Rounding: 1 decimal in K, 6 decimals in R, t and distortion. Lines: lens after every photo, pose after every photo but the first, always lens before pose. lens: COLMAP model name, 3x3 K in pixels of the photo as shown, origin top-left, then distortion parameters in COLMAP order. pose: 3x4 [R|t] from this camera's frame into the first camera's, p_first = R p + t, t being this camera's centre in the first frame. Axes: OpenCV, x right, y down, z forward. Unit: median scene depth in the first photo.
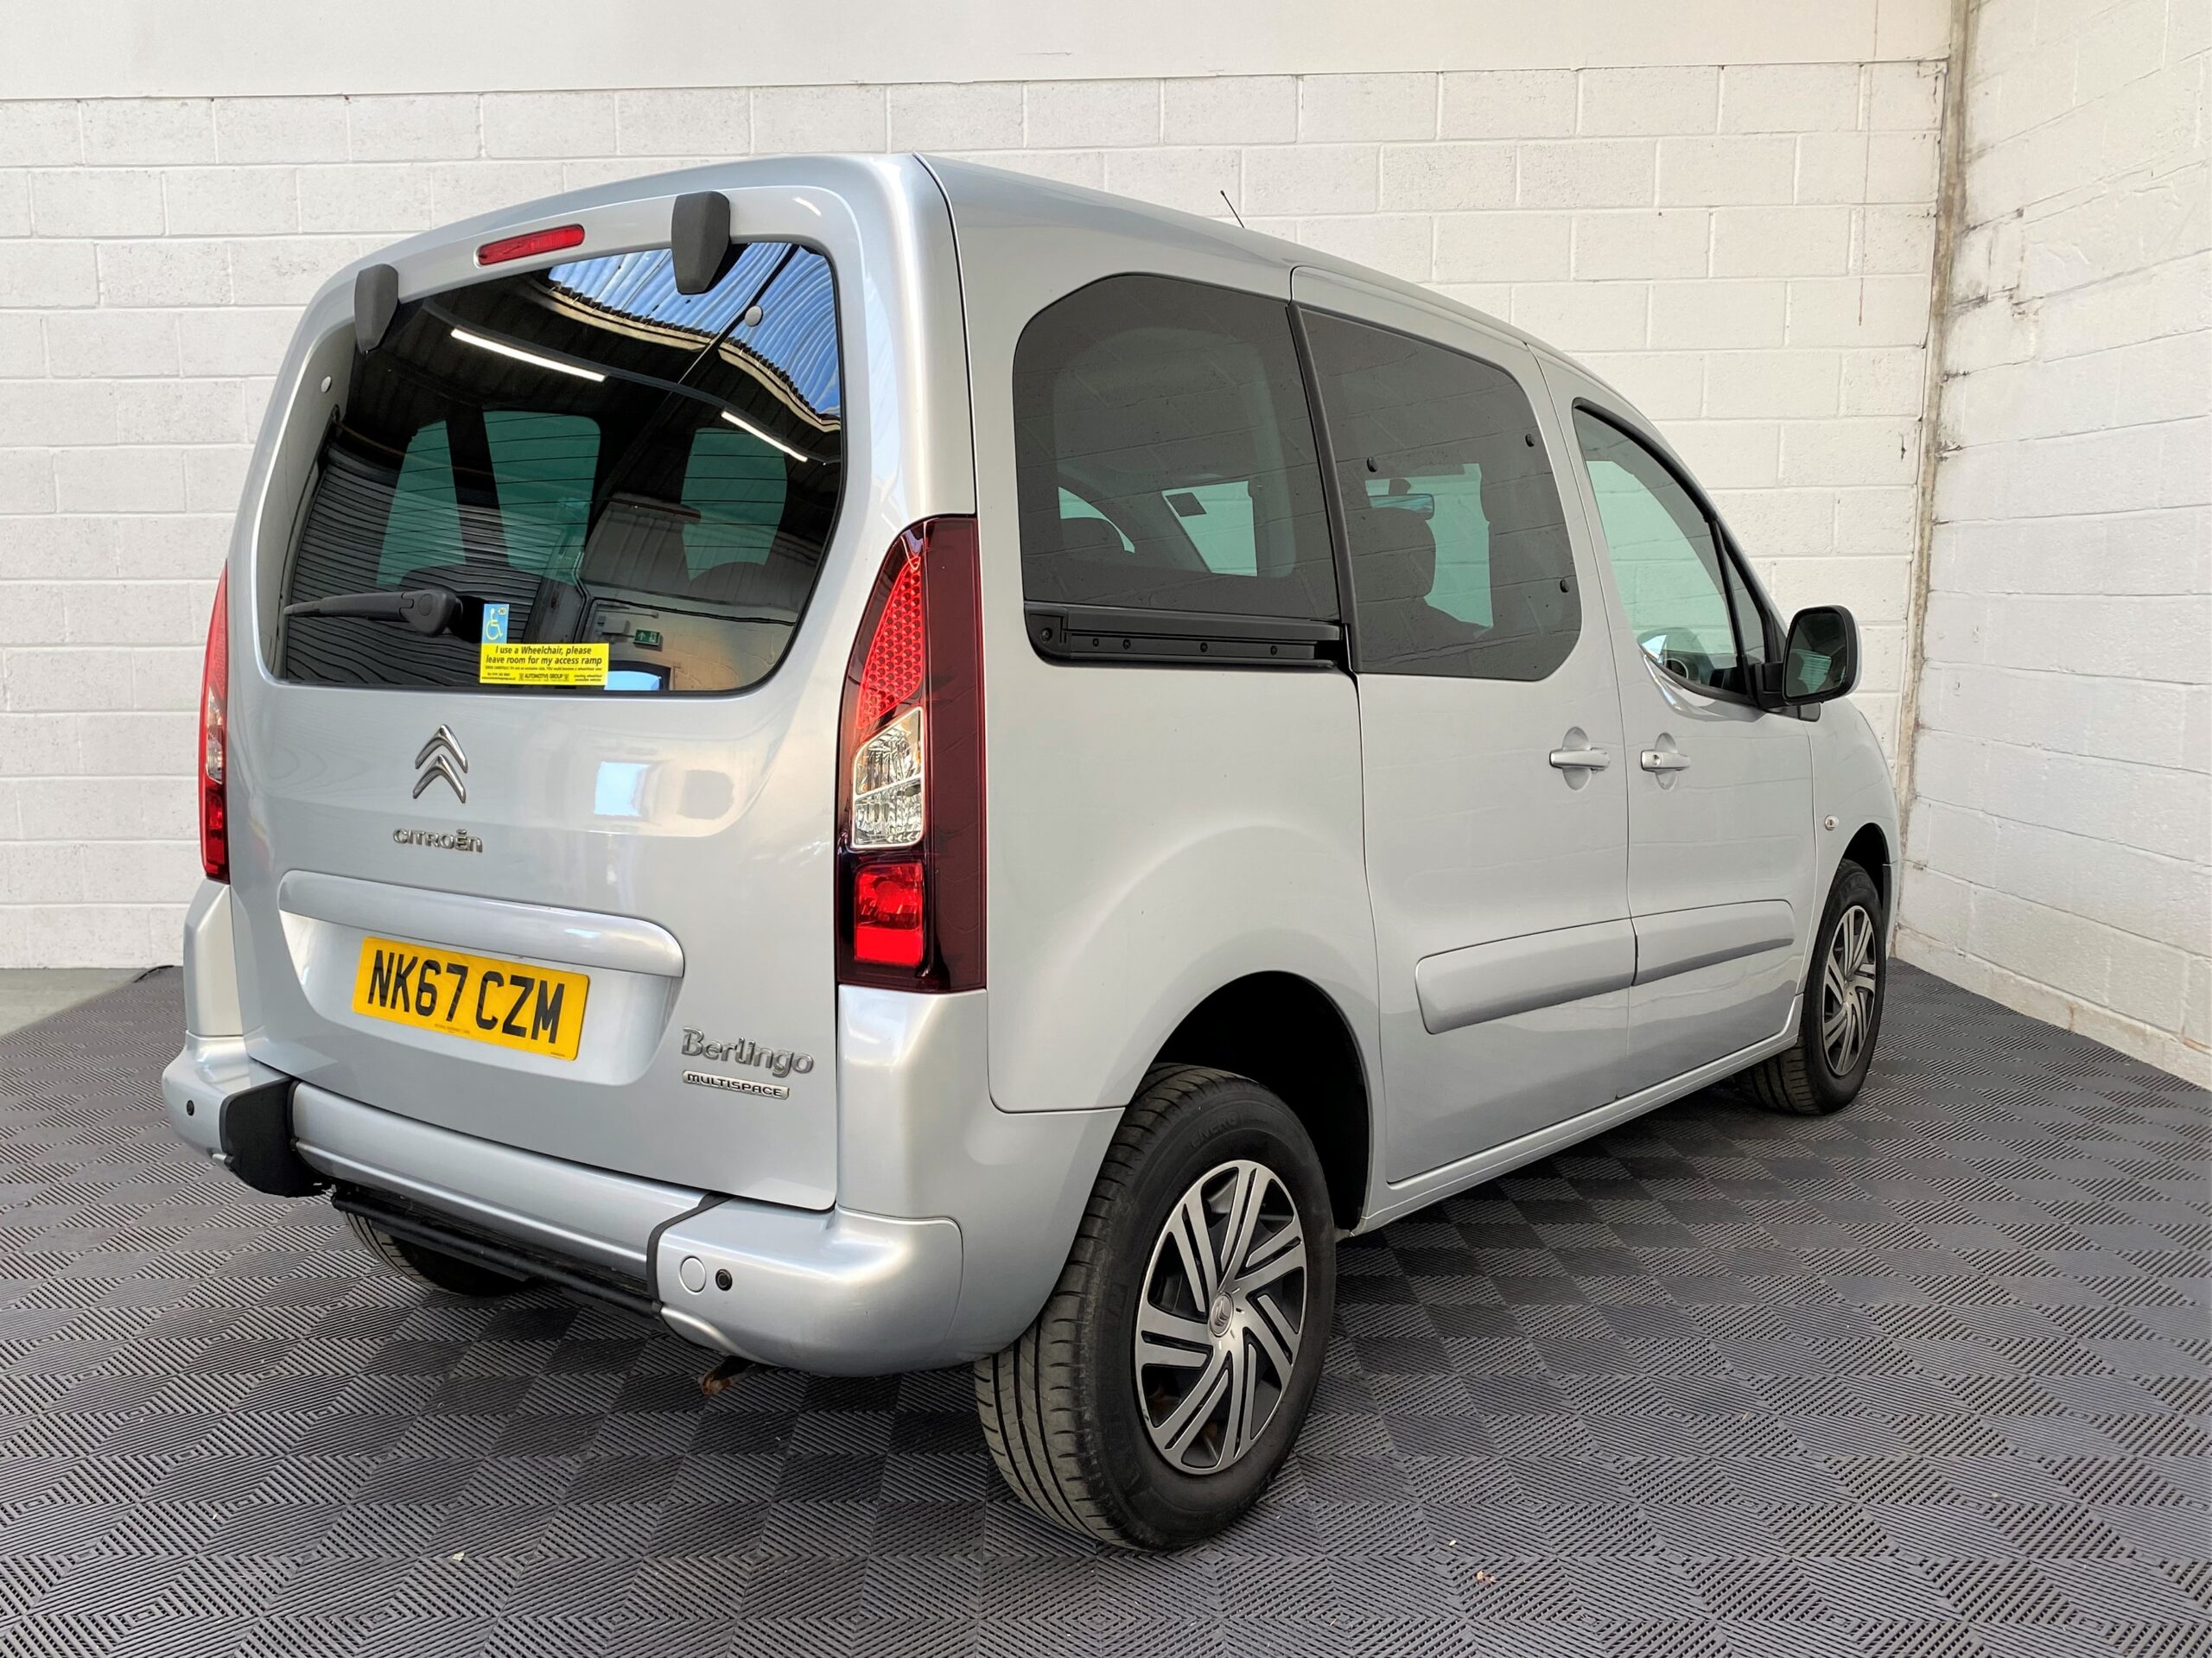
lens RADIAL K [[1892.0, 0, 1135.7], [0, 1892.0, 862.6], [0, 0, 1]] dist [0.075317, -0.144563]
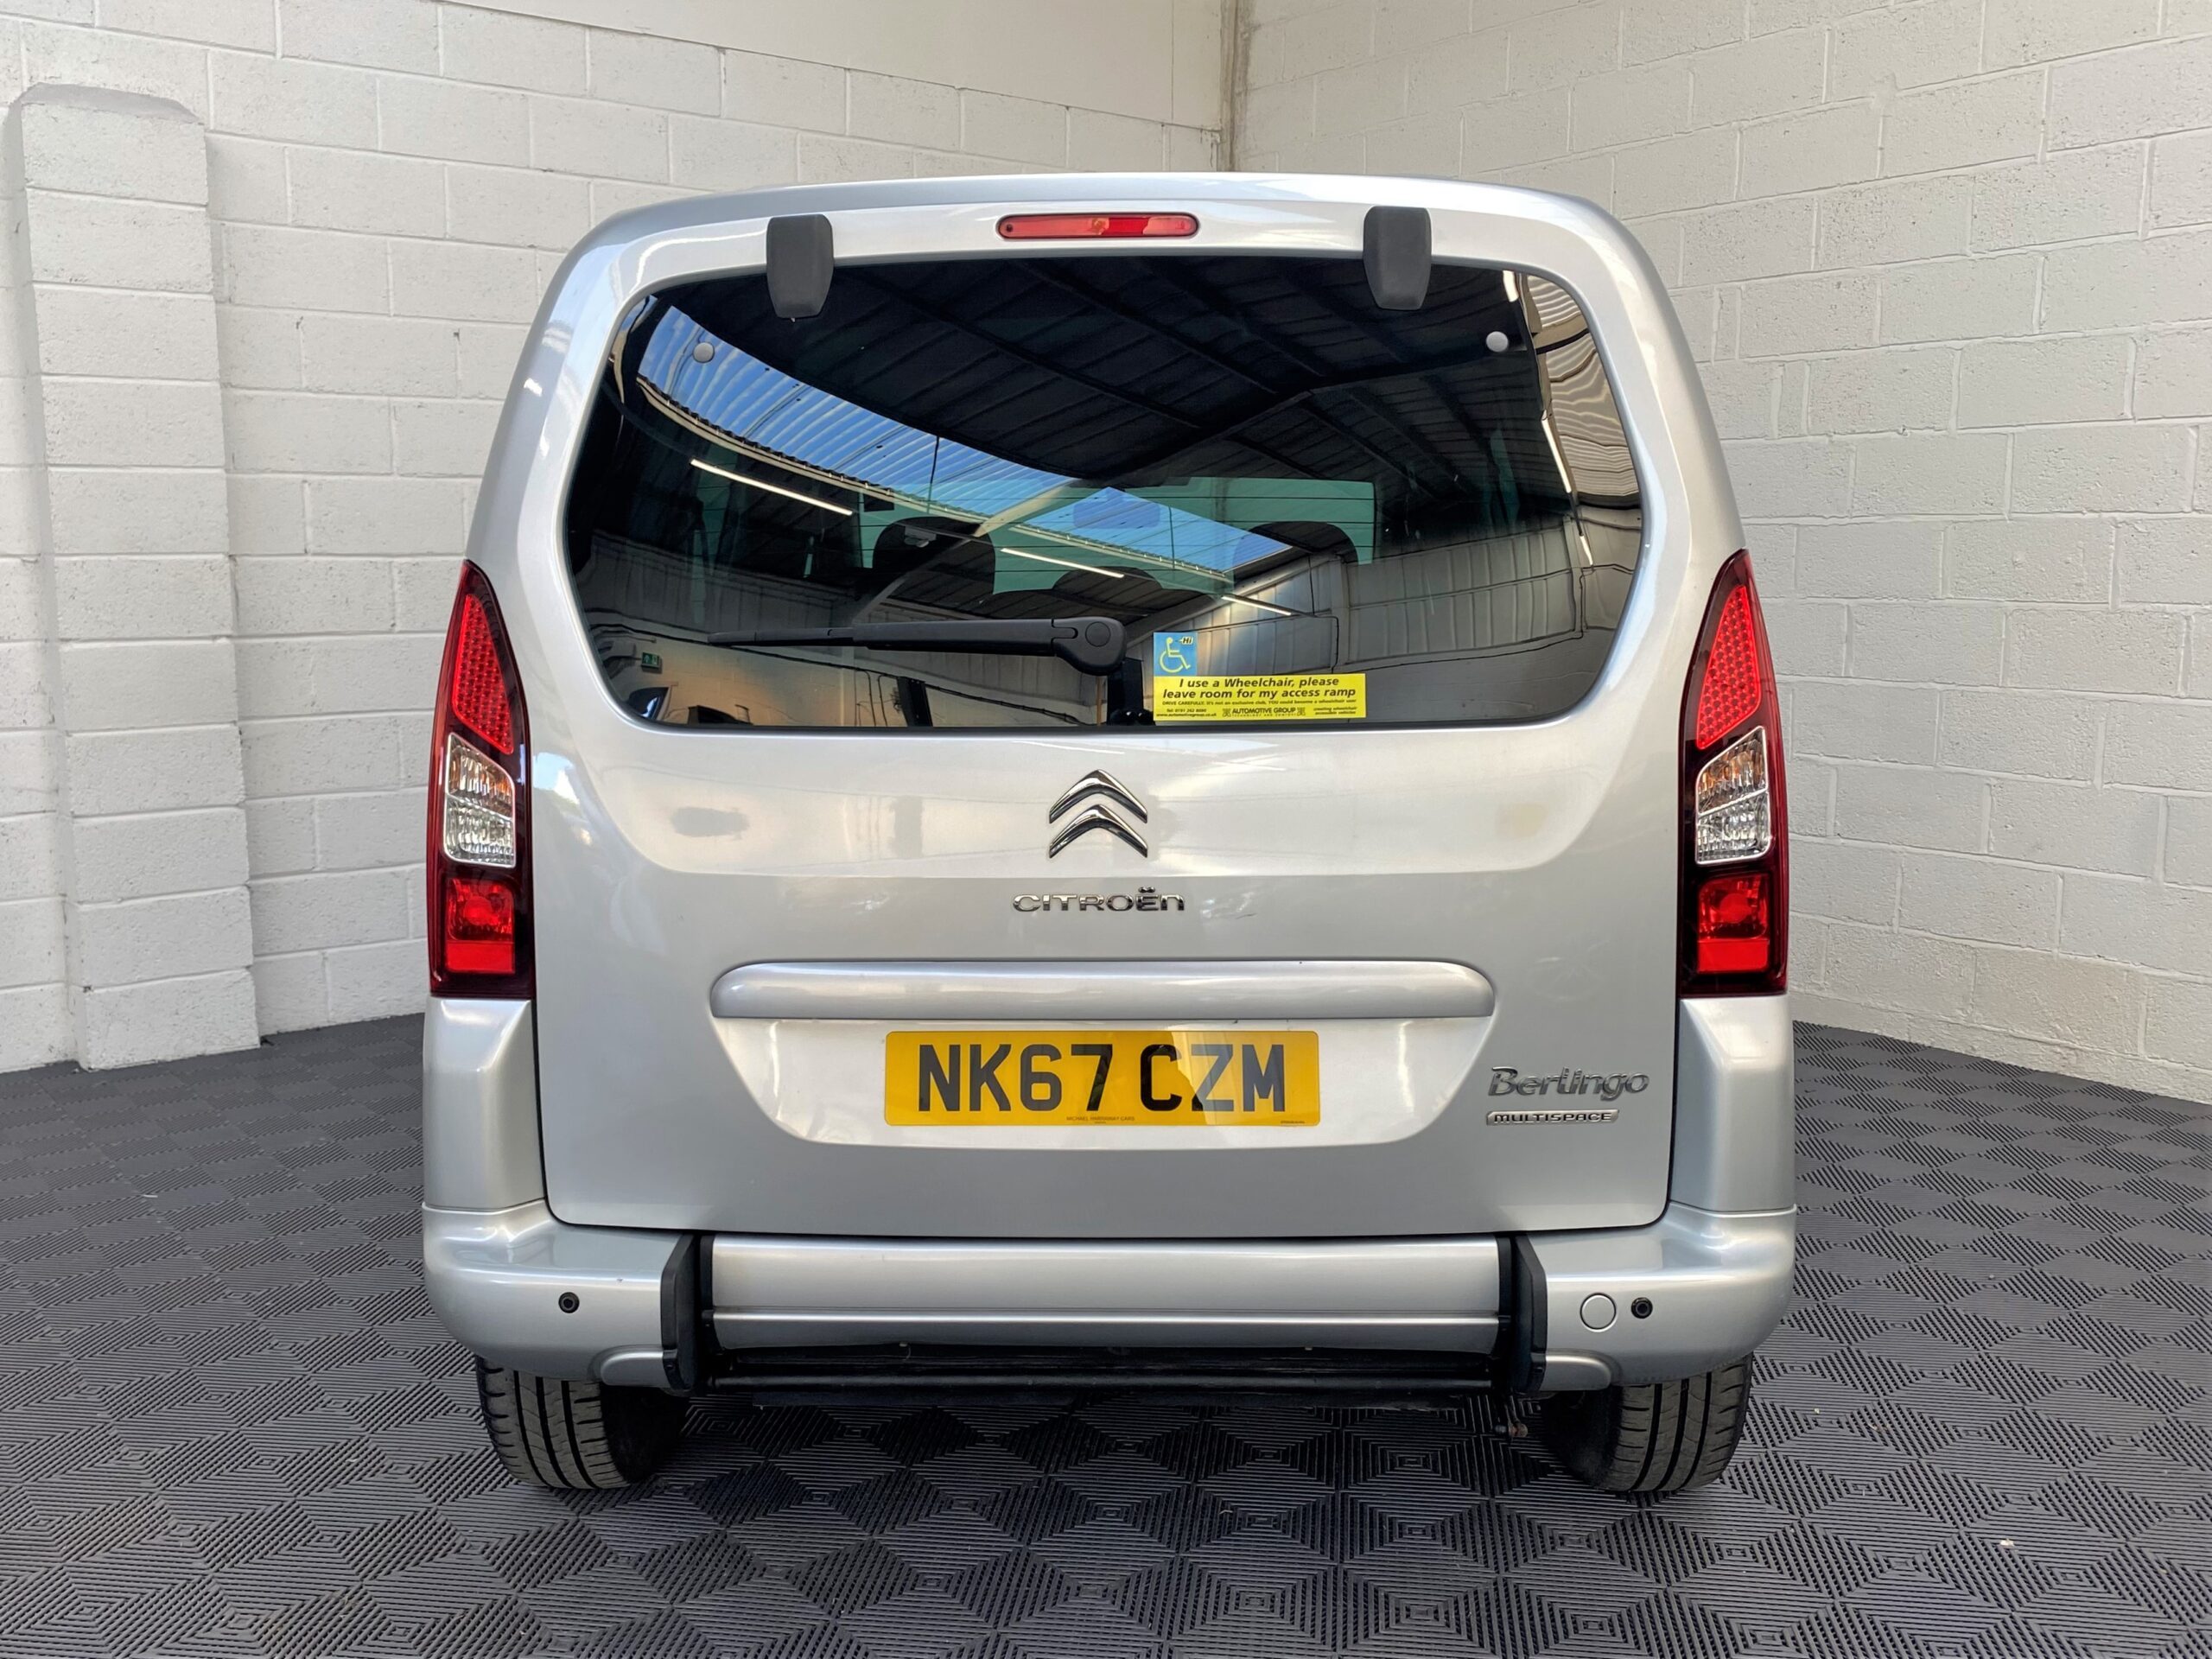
lens RADIAL K [[1812.8, 0, 1108.5], [0, 1812.8, 740.5], [0, 0, 1]] dist [0.056687, -0.001248]
pose [[0.806970, -0.045415, 0.588844, -0.881617], [0.079303, 0.996342, -0.031837, -0.061090], [-0.585244, 0.072389, 0.807619, 0.334454]]
